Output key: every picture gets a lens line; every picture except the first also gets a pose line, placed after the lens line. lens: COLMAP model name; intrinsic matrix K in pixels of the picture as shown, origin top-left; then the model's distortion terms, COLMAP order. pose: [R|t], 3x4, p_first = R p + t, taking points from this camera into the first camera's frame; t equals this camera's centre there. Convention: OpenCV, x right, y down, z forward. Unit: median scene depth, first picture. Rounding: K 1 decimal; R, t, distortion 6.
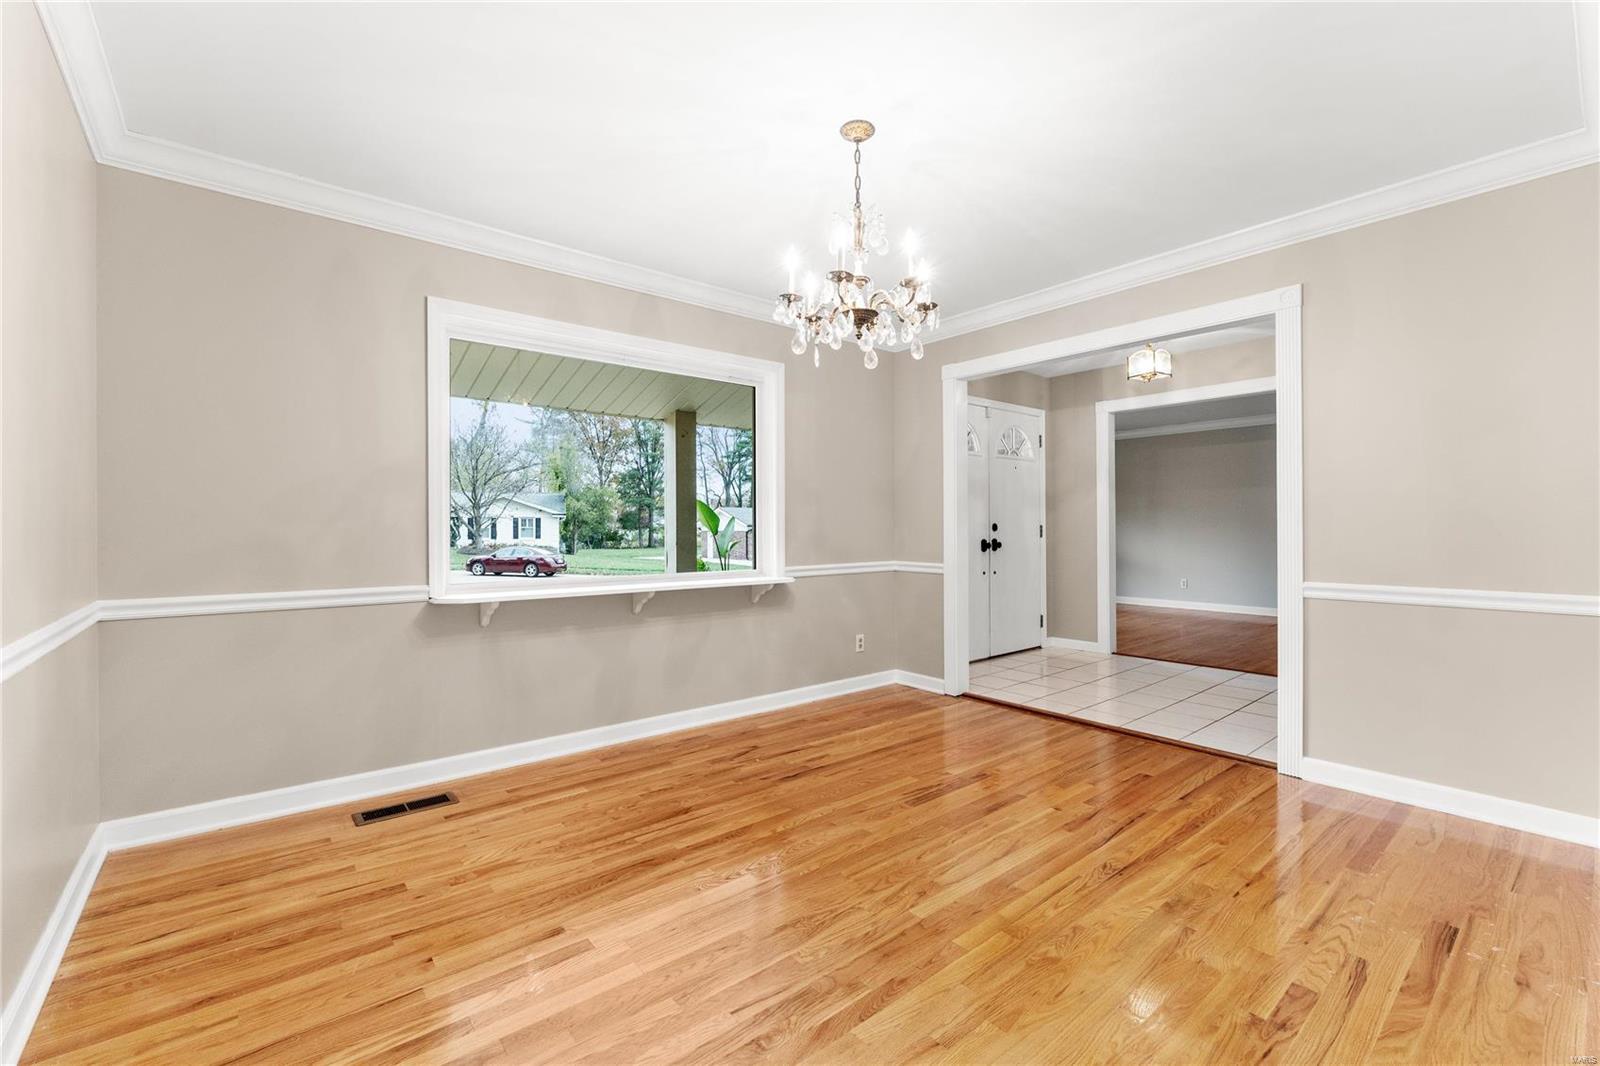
lens RADIAL K [[681.0, 0, 810.0], [0, 681.0, 522.9], [0, 0, 1]] dist [-0.005748, 0.000882]
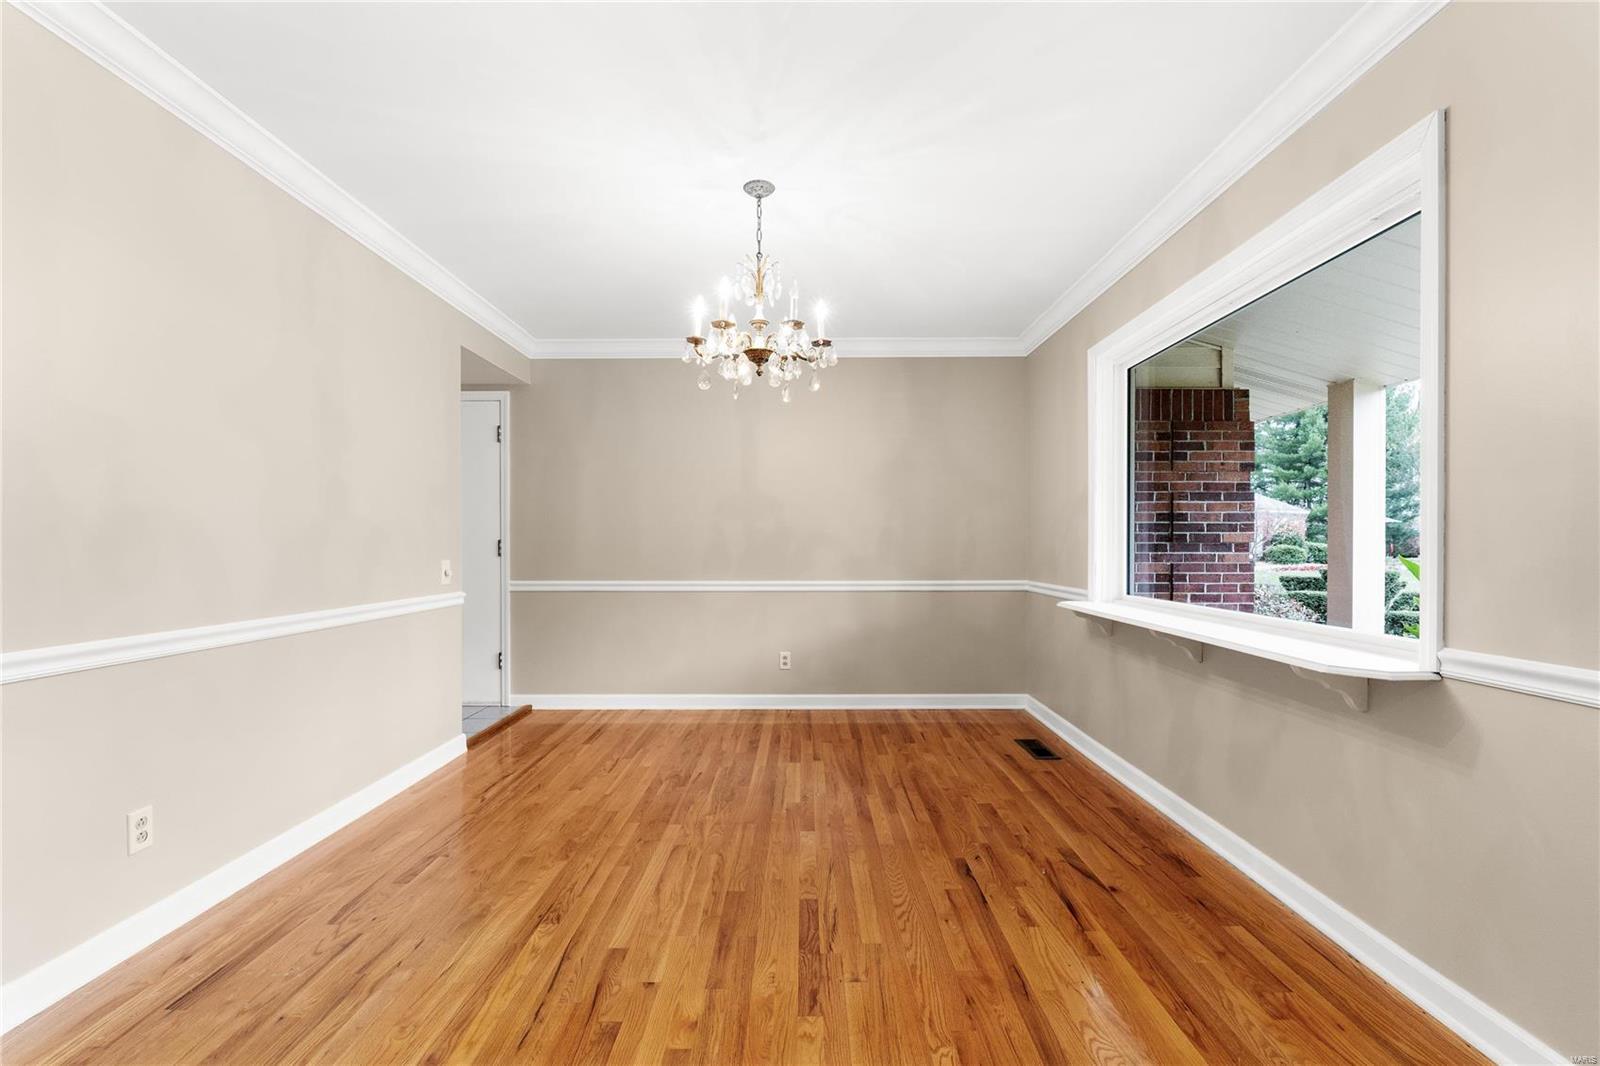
lens RADIAL K [[681.0, 0, 803.3], [0, 681.0, 549.8], [0, 0, 1]] dist [-0.005748, 0.000882]
pose [[-0.648936, 0.007623, -0.760805, 0.472852], [0.006990, 0.999967, 0.004058, 0.004920], [0.760811, -0.002685, -0.648968, 0.957366]]
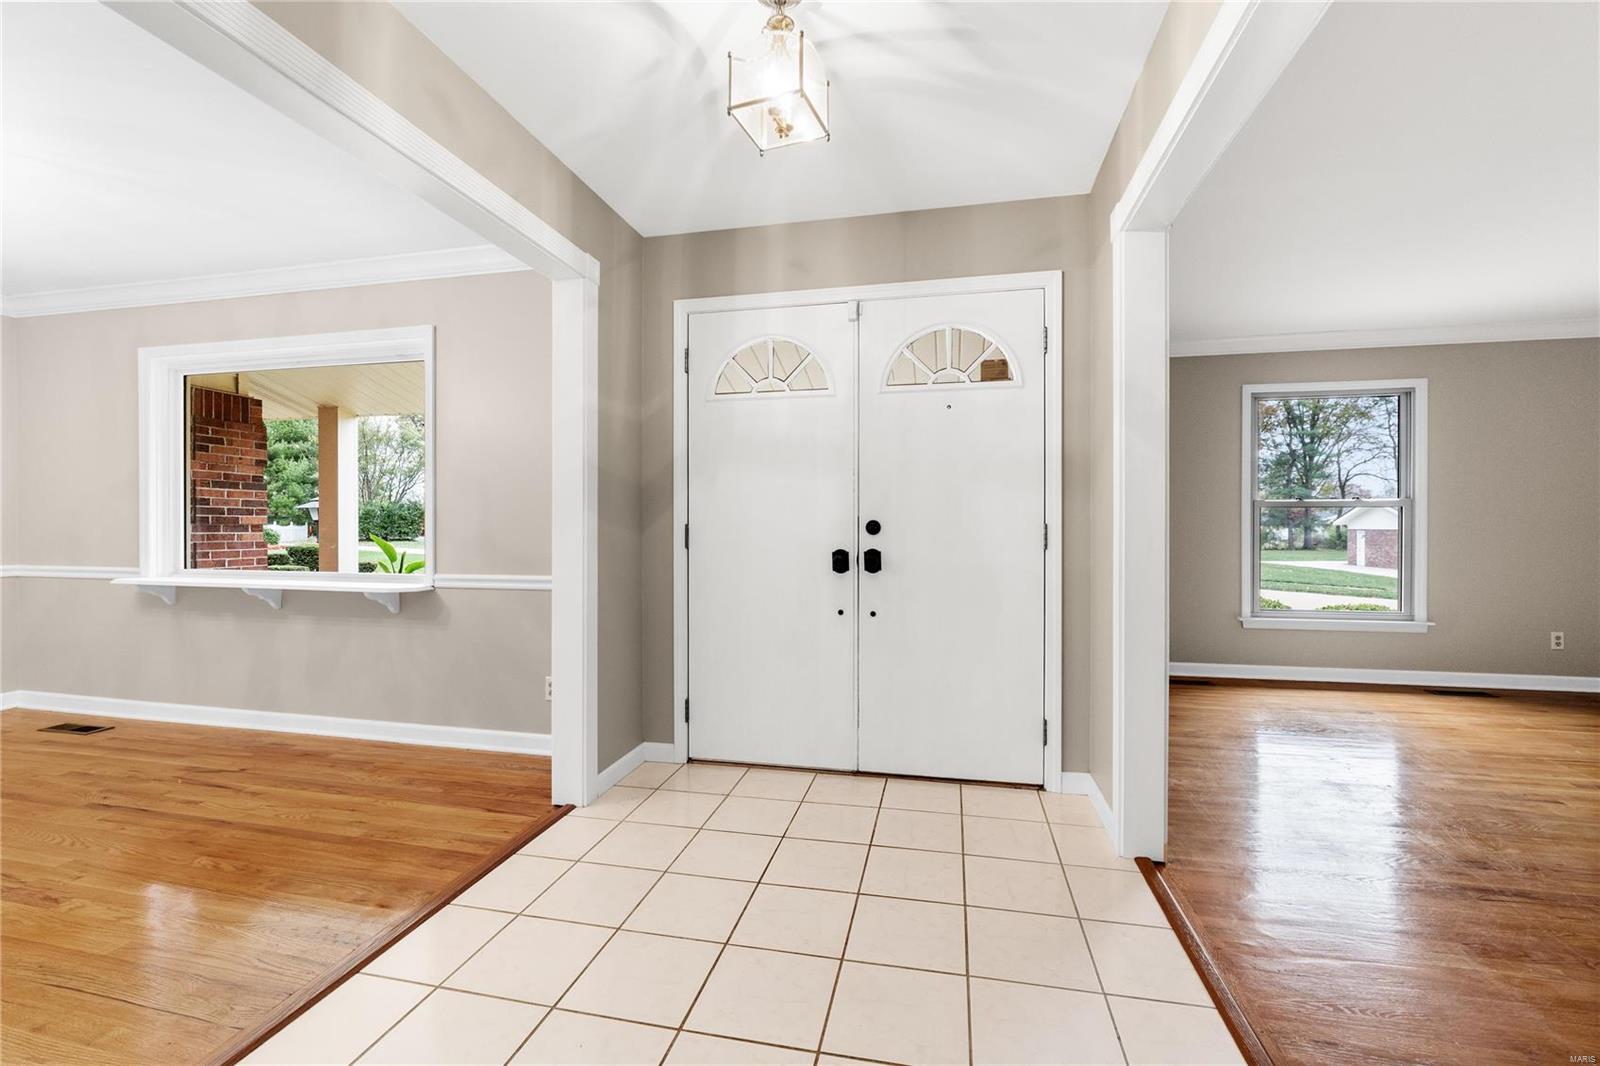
lens RADIAL K [[681.0, 0, 798.6], [0, 681.0, 528.1], [0, 0, 1]] dist [-0.005748, 0.000882]
pose [[0.598480, 0.004738, -0.801124, 0.865123], [0.004840, 0.999943, 0.009529, 0.002869], [0.801123, -0.009580, 0.598423, 0.846364]]
